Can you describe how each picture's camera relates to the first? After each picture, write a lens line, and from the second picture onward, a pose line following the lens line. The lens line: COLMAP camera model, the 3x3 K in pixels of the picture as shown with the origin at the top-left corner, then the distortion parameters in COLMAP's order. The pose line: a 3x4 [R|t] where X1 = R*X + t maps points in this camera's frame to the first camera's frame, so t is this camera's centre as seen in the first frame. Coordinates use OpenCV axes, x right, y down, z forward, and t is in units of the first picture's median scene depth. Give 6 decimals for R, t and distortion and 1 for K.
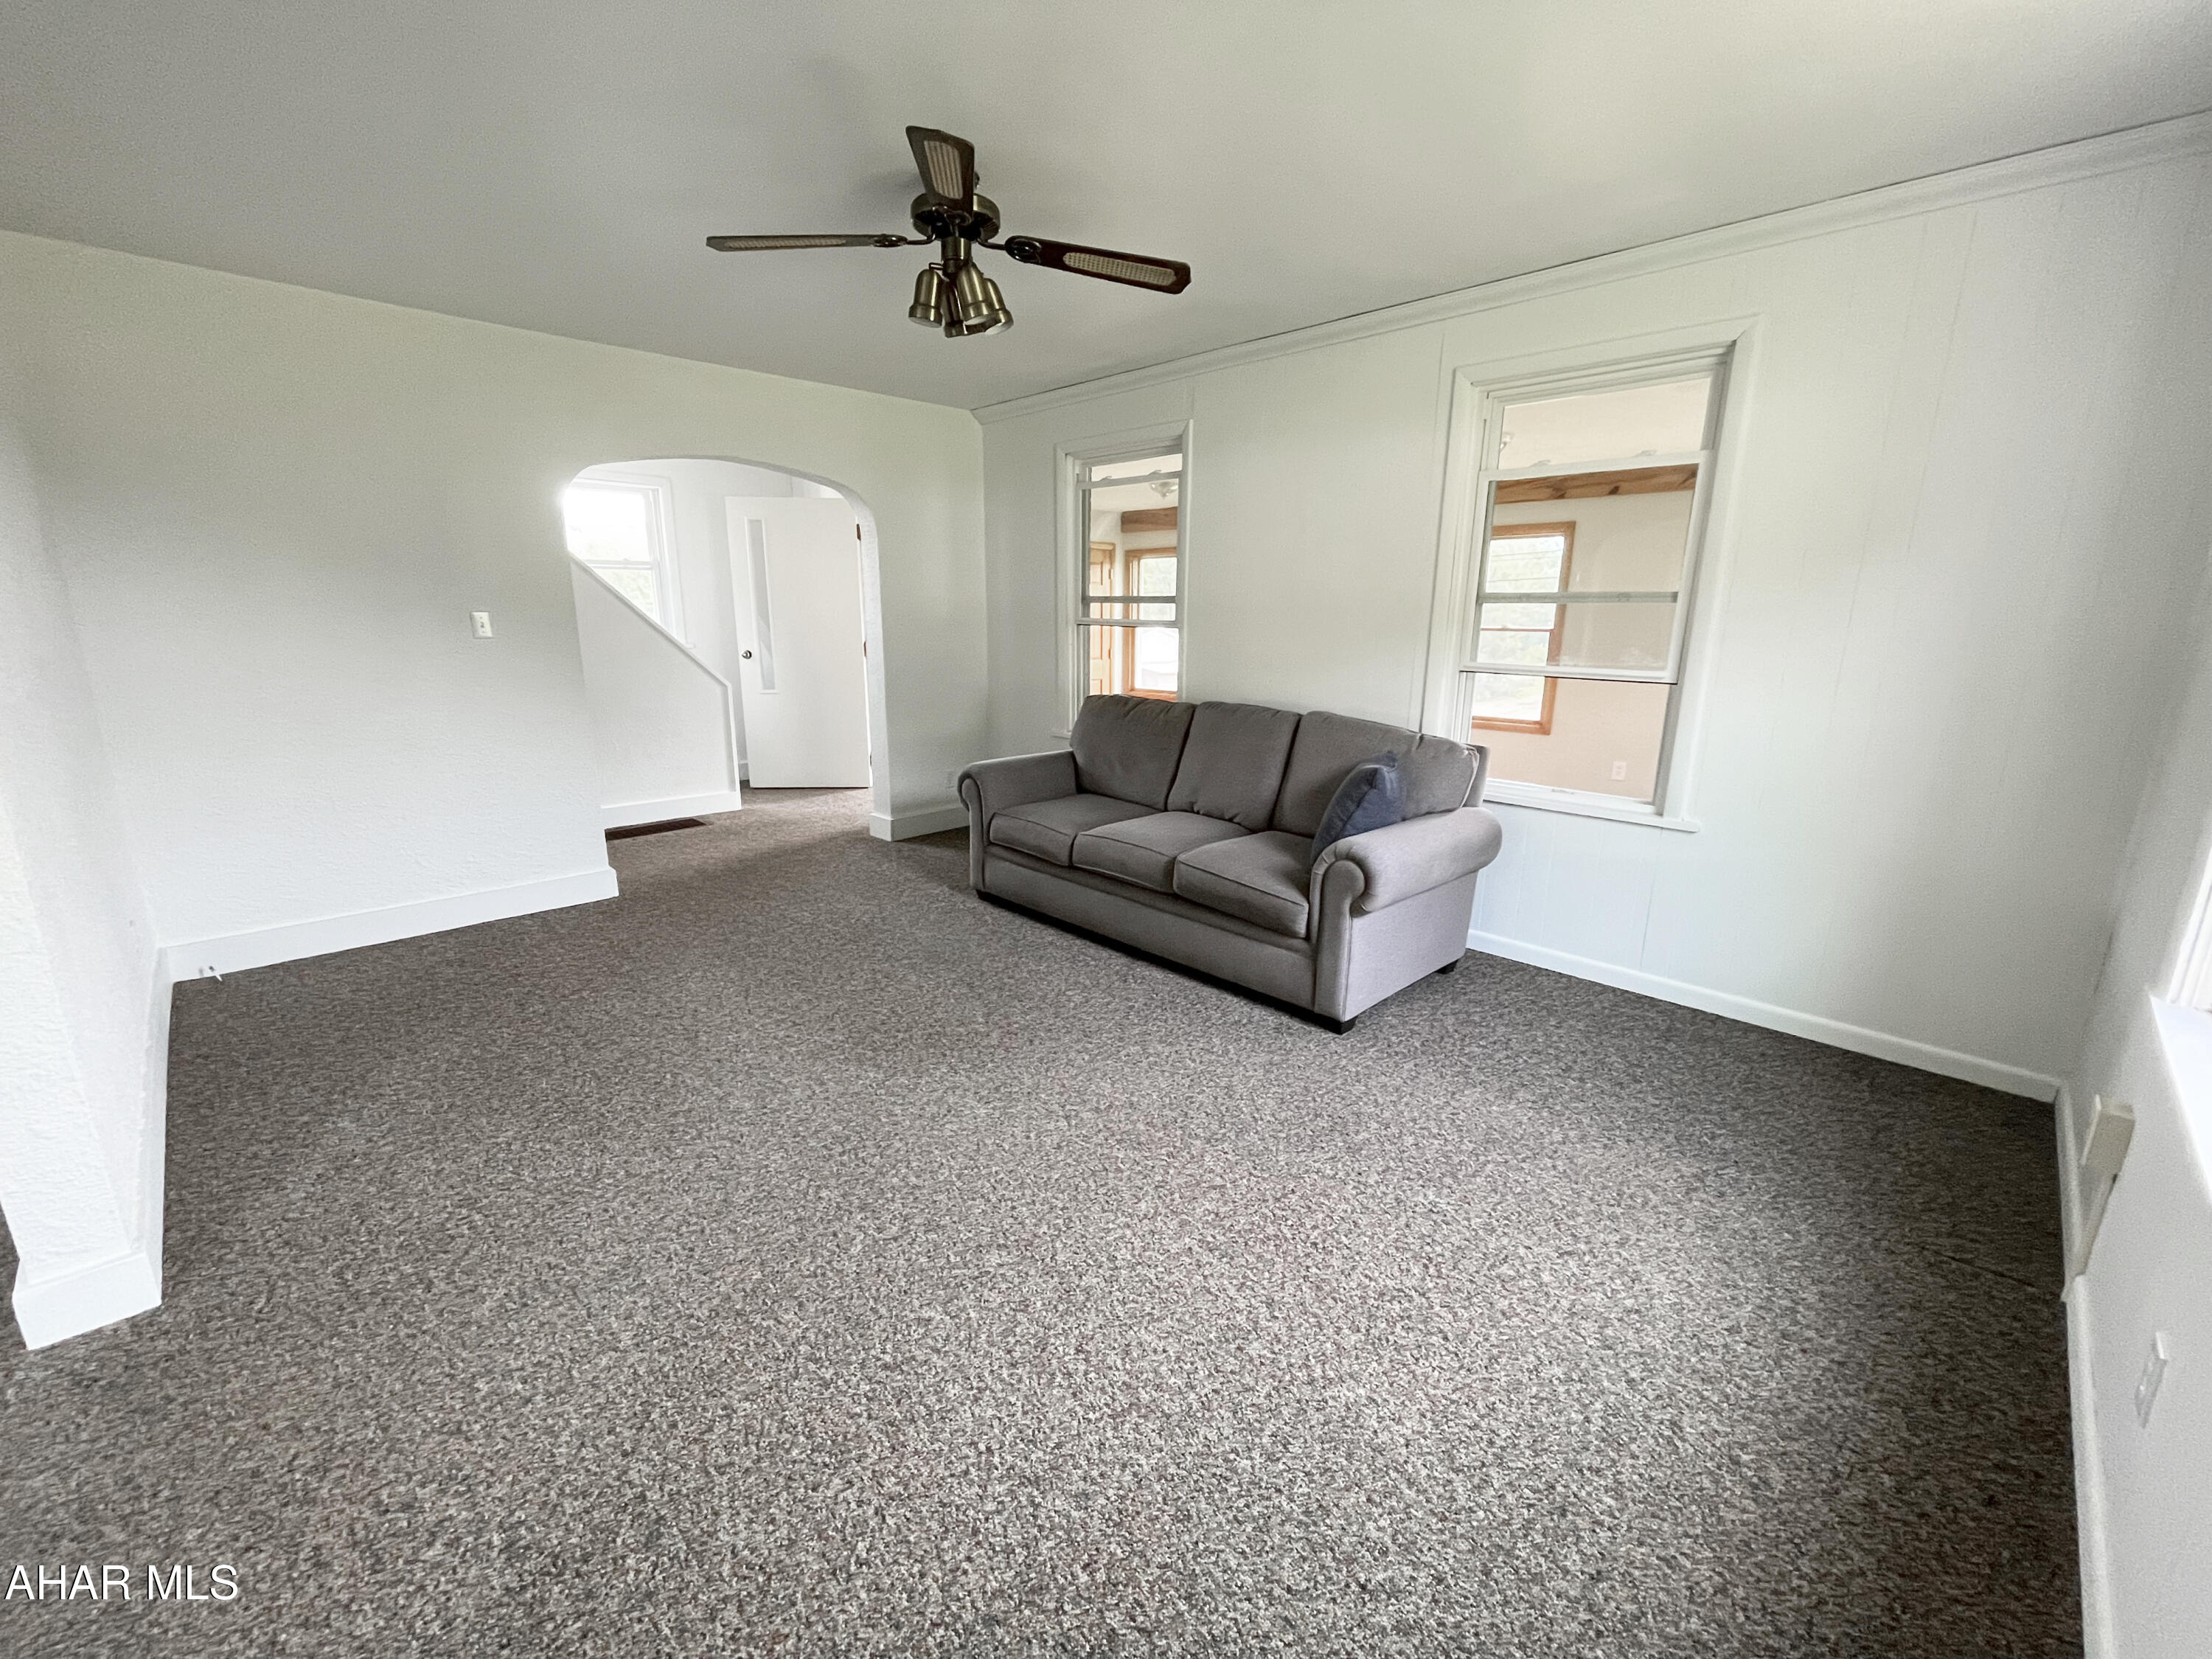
lens RADIAL K [[904.6, 0, 1106.0], [0, 904.6, 829.5], [0, 0, 1]] dist [-0.001779, -0.000109]
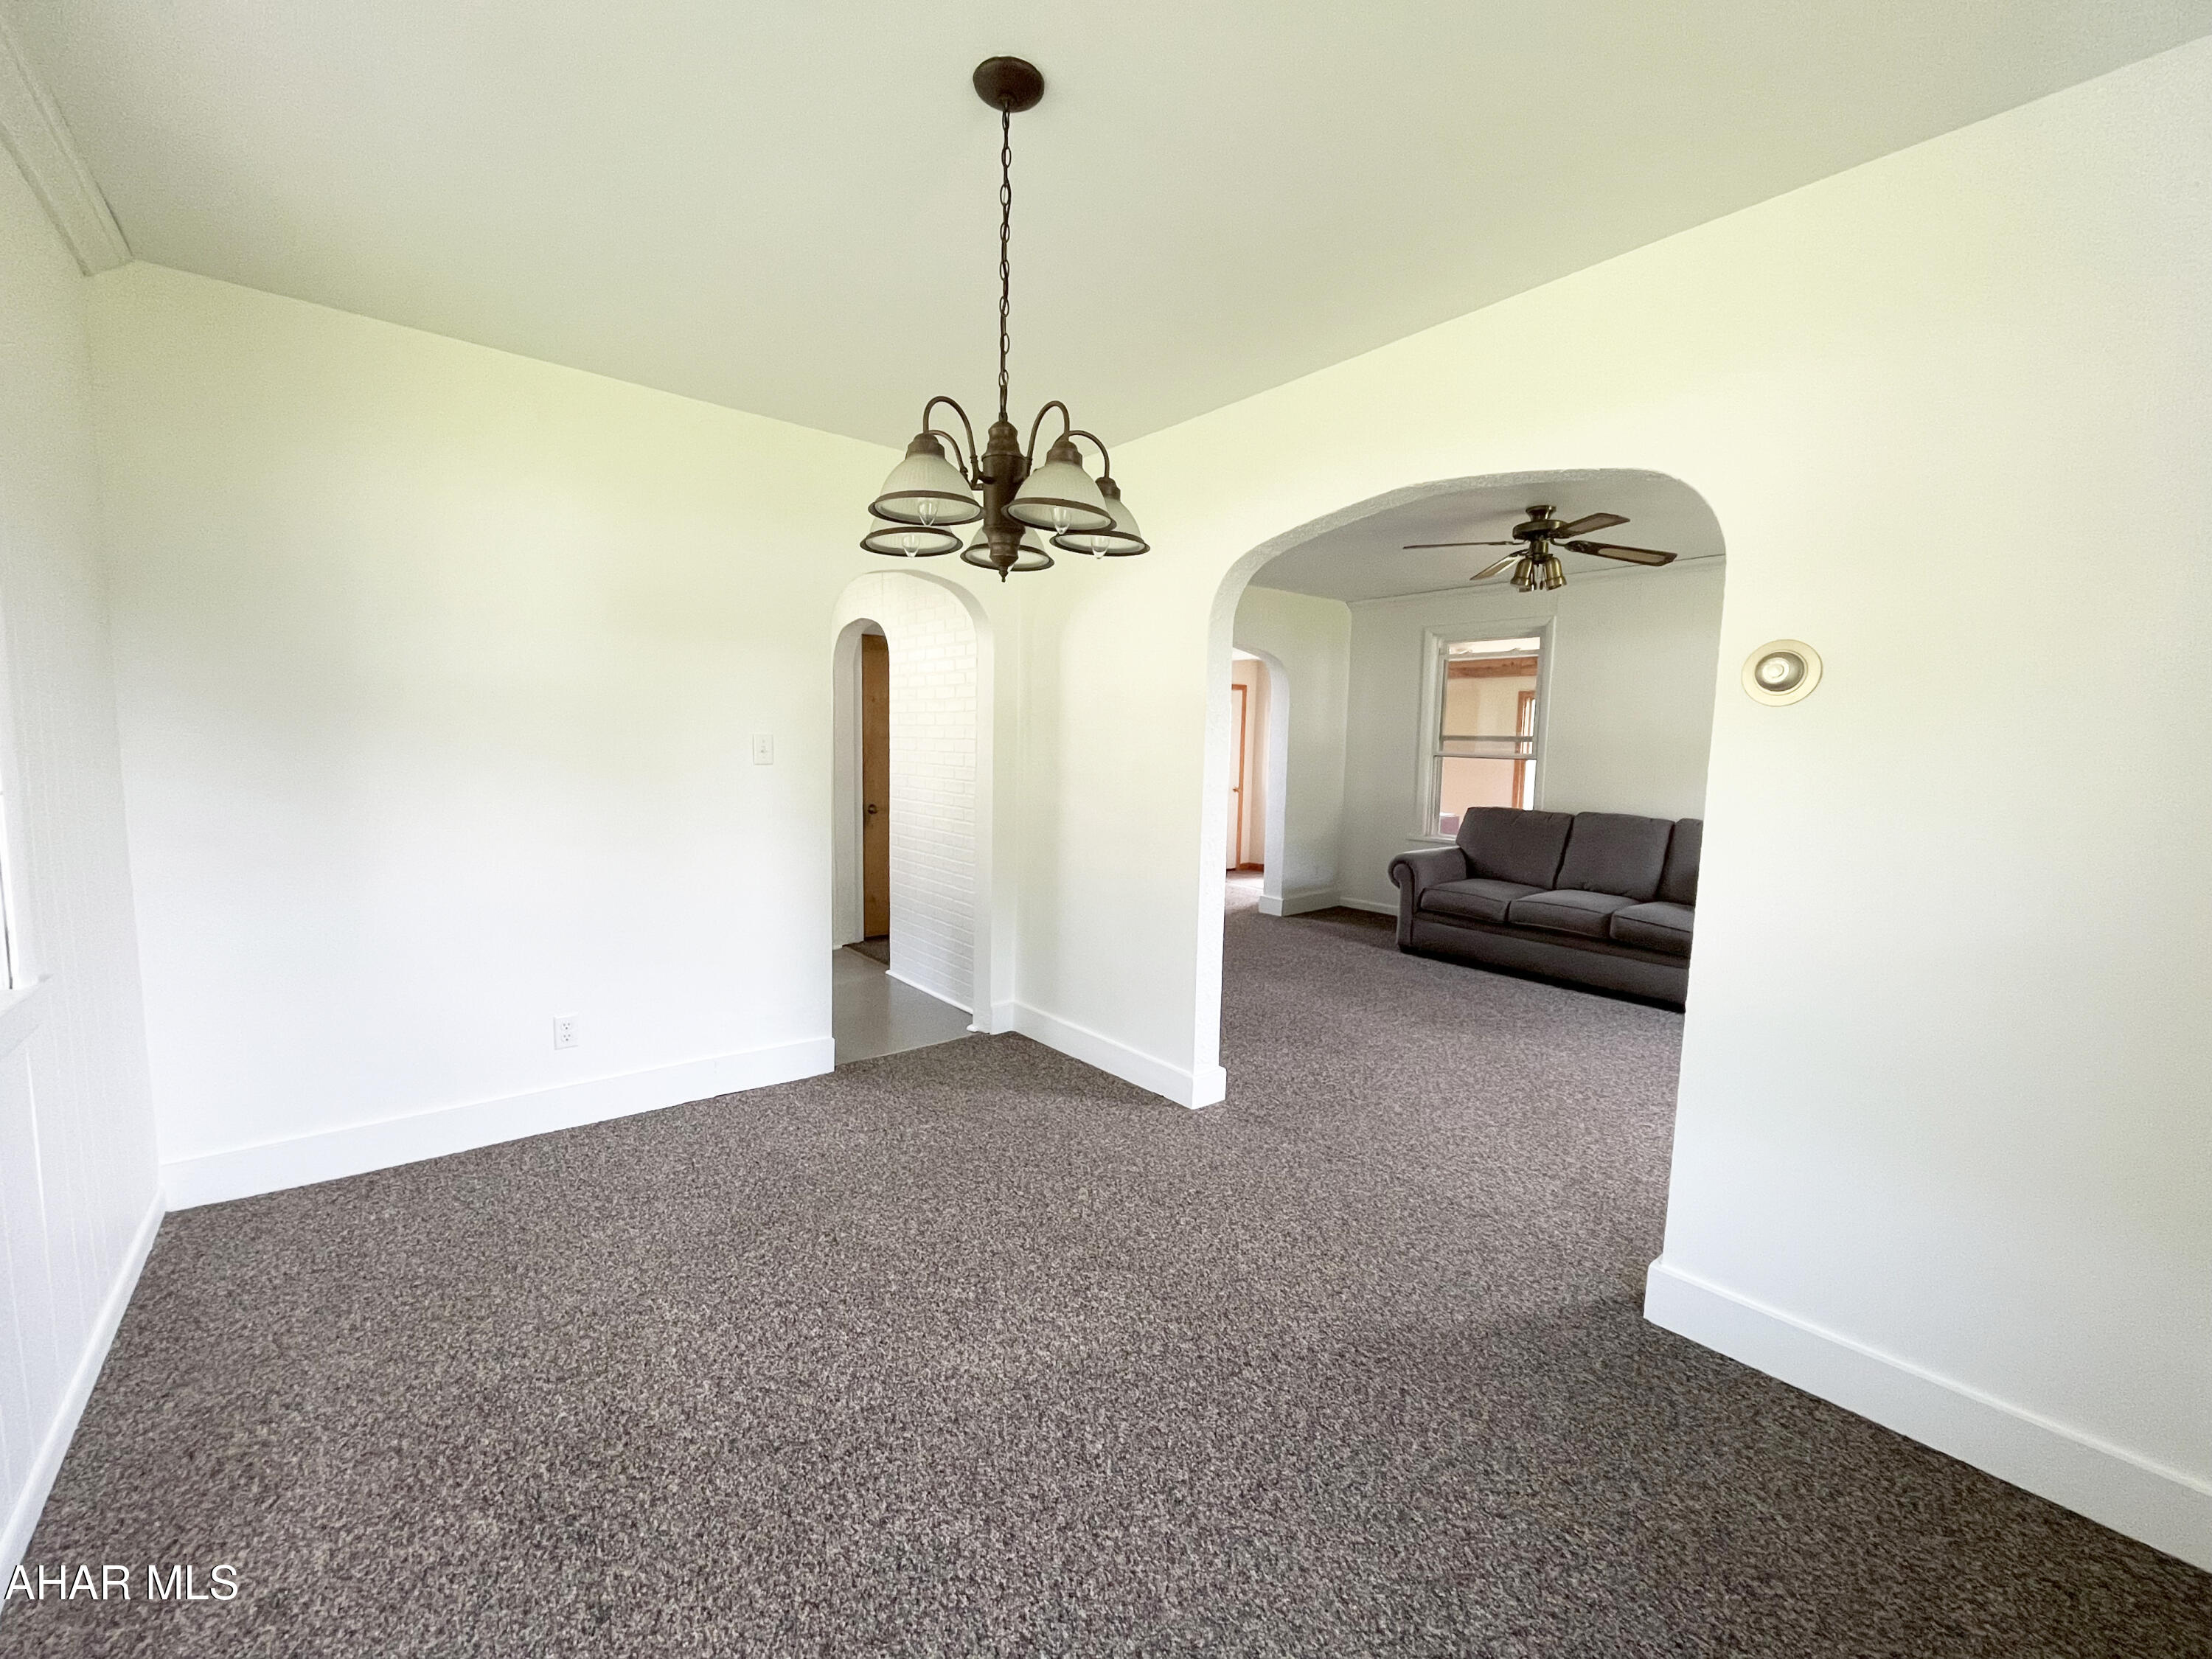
lens RADIAL K [[904.6, 0, 1106.0], [0, 904.6, 829.5], [0, 0, 1]] dist [-0.001779, -0.000109]
pose [[0.995764, 0.019917, -0.089764, -0.474686], [-0.032235, 0.989915, -0.137946, 0.097273], [0.086112, 0.140255, 0.986364, -0.413991]]
